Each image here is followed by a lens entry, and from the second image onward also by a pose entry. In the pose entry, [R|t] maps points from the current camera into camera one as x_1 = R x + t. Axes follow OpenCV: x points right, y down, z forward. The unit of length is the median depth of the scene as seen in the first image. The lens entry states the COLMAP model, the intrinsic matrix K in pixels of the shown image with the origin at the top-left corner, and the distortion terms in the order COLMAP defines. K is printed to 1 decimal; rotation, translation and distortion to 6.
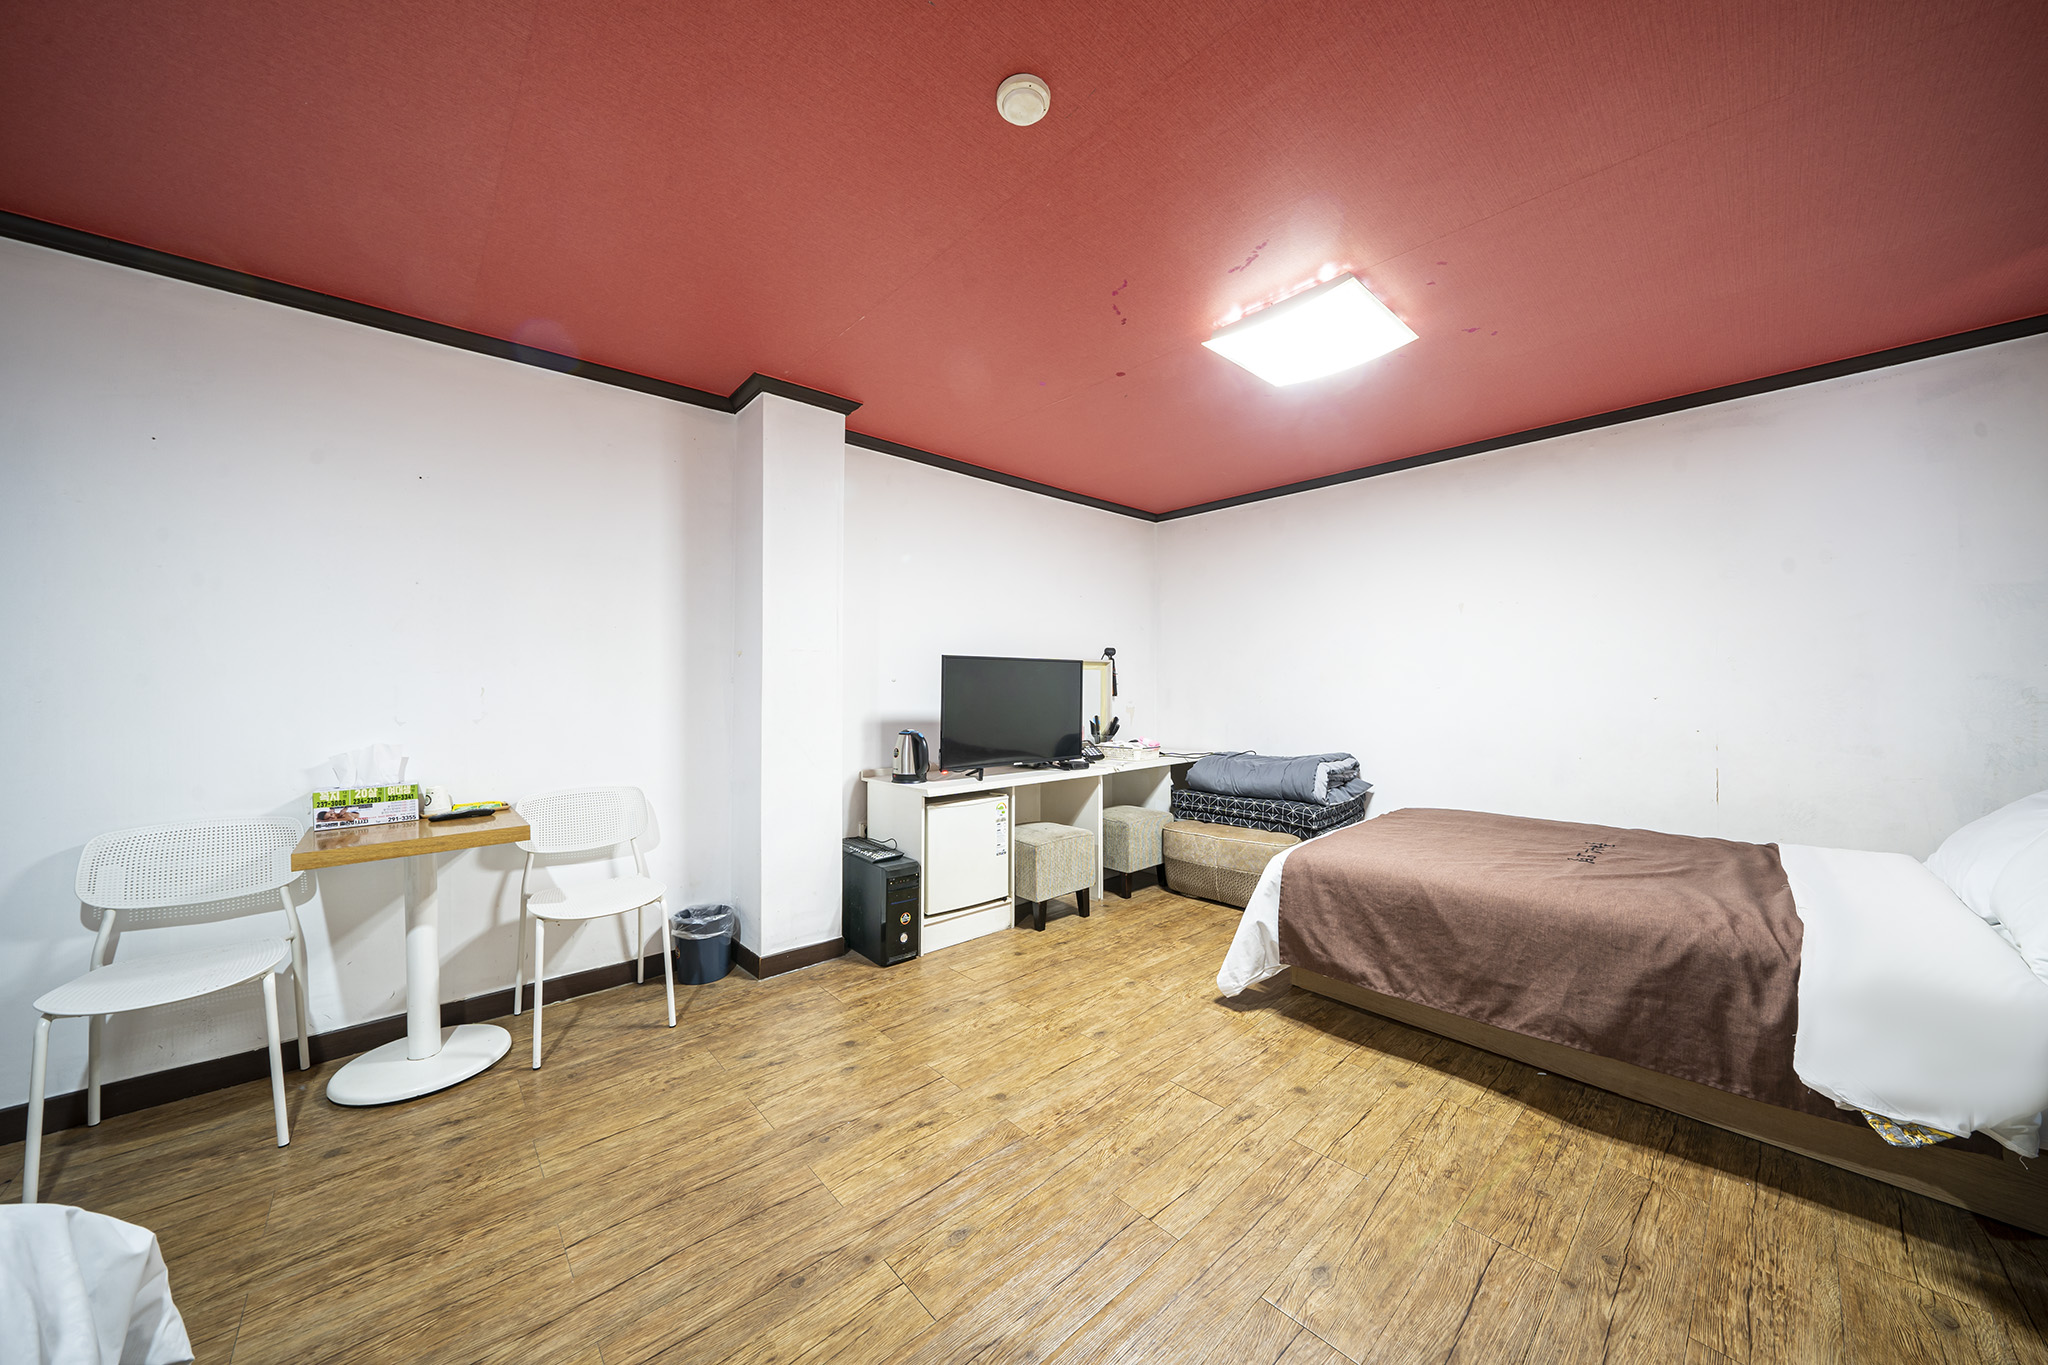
lens RADIAL K [[693.4, 0, 1025.7], [0, 693.4, 698.4], [0, 0, 1]] dist [-0.002057, -0.000100]
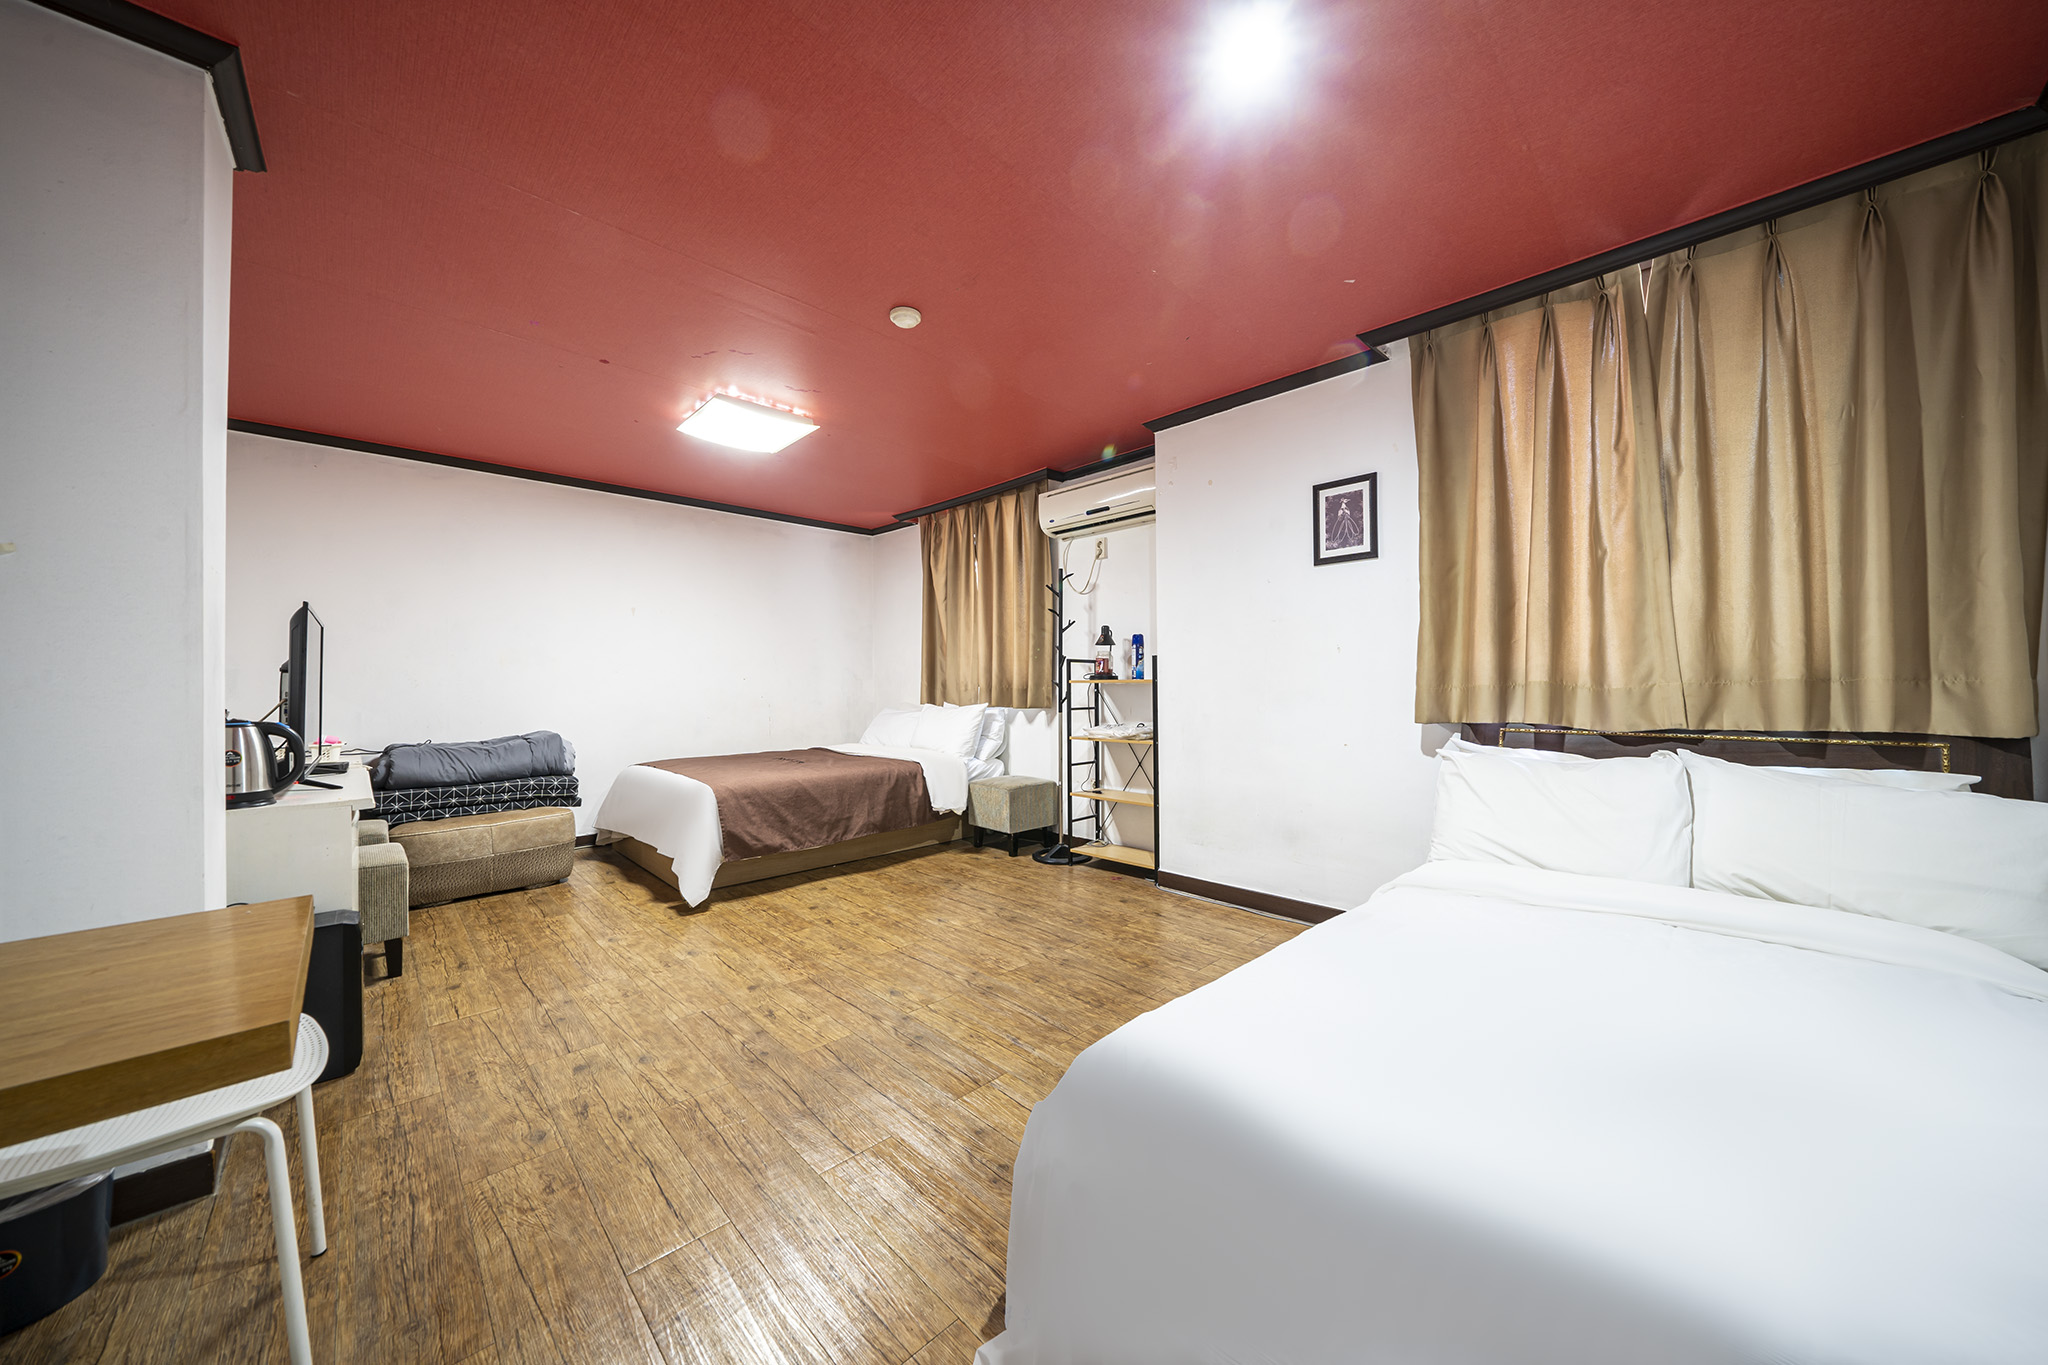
lens RADIAL K [[693.4, 0, 1025.7], [0, 693.4, 698.4], [0, 0, 1]] dist [-0.002057, -0.000100]
pose [[-0.038499, -0.013426, 0.999168, -1.207655], [0.022657, 0.999641, 0.014305, 0.055552], [-0.999002, 0.023189, -0.038181, 0.527434]]
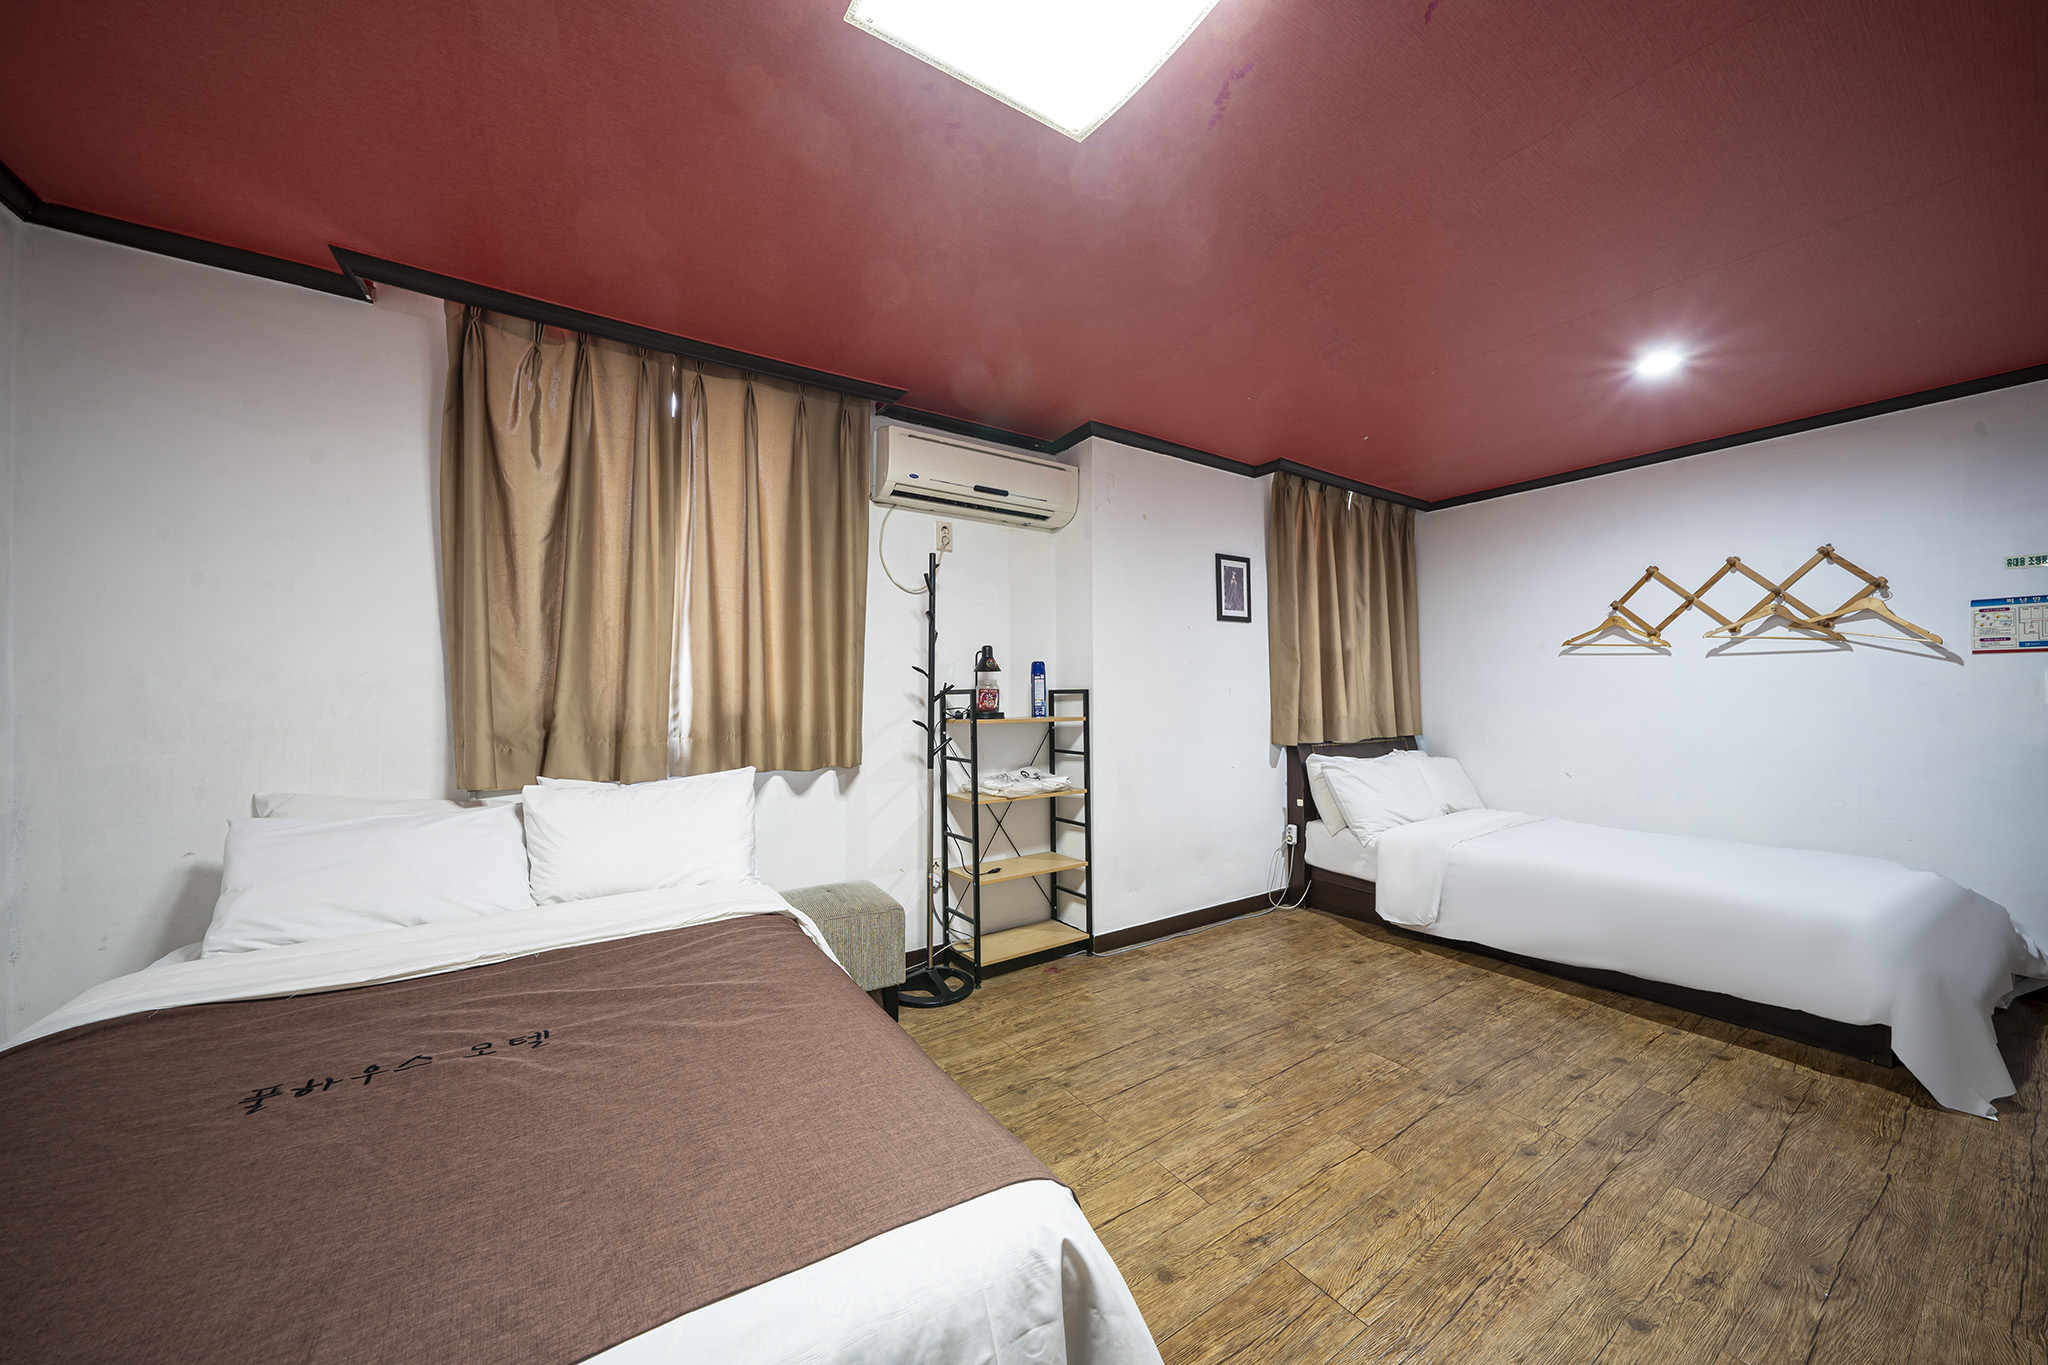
lens RADIAL K [[693.4, 0, 1025.7], [0, 693.4, 698.4], [0, 0, 1]] dist [-0.002057, -0.000100]
pose [[-0.987370, 0.010303, 0.158097, 0.404157], [0.013671, 0.999702, 0.020232, -0.033116], [-0.157841, 0.022138, -0.987216, 1.636732]]
